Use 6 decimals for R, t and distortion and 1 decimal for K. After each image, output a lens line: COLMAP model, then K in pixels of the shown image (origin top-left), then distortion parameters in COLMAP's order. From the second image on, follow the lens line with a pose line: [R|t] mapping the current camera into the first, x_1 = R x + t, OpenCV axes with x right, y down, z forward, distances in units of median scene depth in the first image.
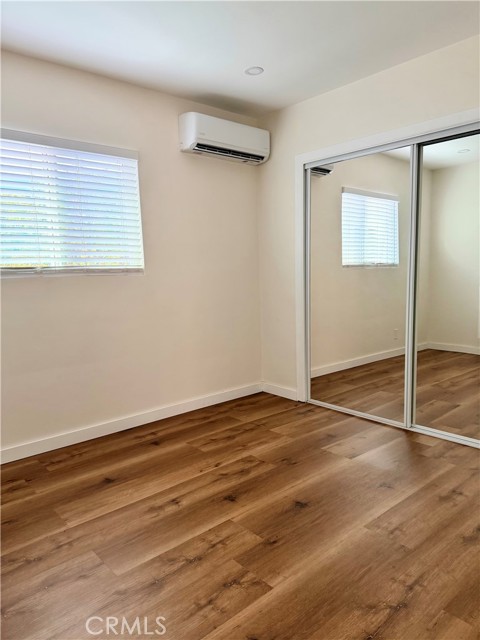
lens RADIAL K [[449.6, 0, 241.9], [0, 449.6, 321.4], [0, 0, 1]] dist [0.070951, -0.095502]
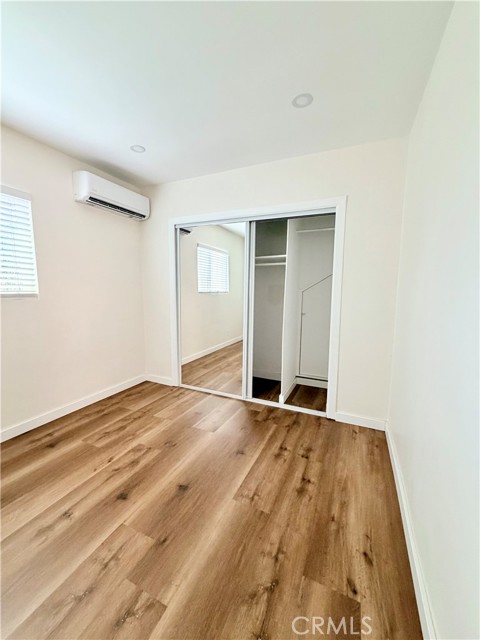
lens RADIAL K [[255.8, 0, 241.7], [0, 255.8, 319.3], [0, 0, 1]] dist [-0.001415, 0.000054]
pose [[0.914795, -0.012885, 0.403712, -0.003221], [0.011621, 0.999917, 0.005582, -0.057650], [-0.403751, -0.000414, 0.914869, 0.209125]]
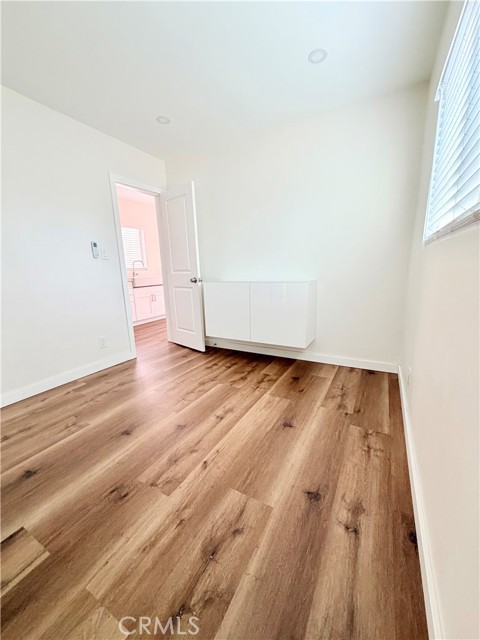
lens RADIAL K [[255.1, 0, 240.1], [0, 255.1, 317.1], [0, 0, 1]] dist [-0.006434, 0.000243]
pose [[-0.943816, 0.113130, -0.310505, 0.004852], [0.015928, 0.954061, 0.299189, -0.113641], [0.330088, 0.277434, -0.902260, 1.303252]]
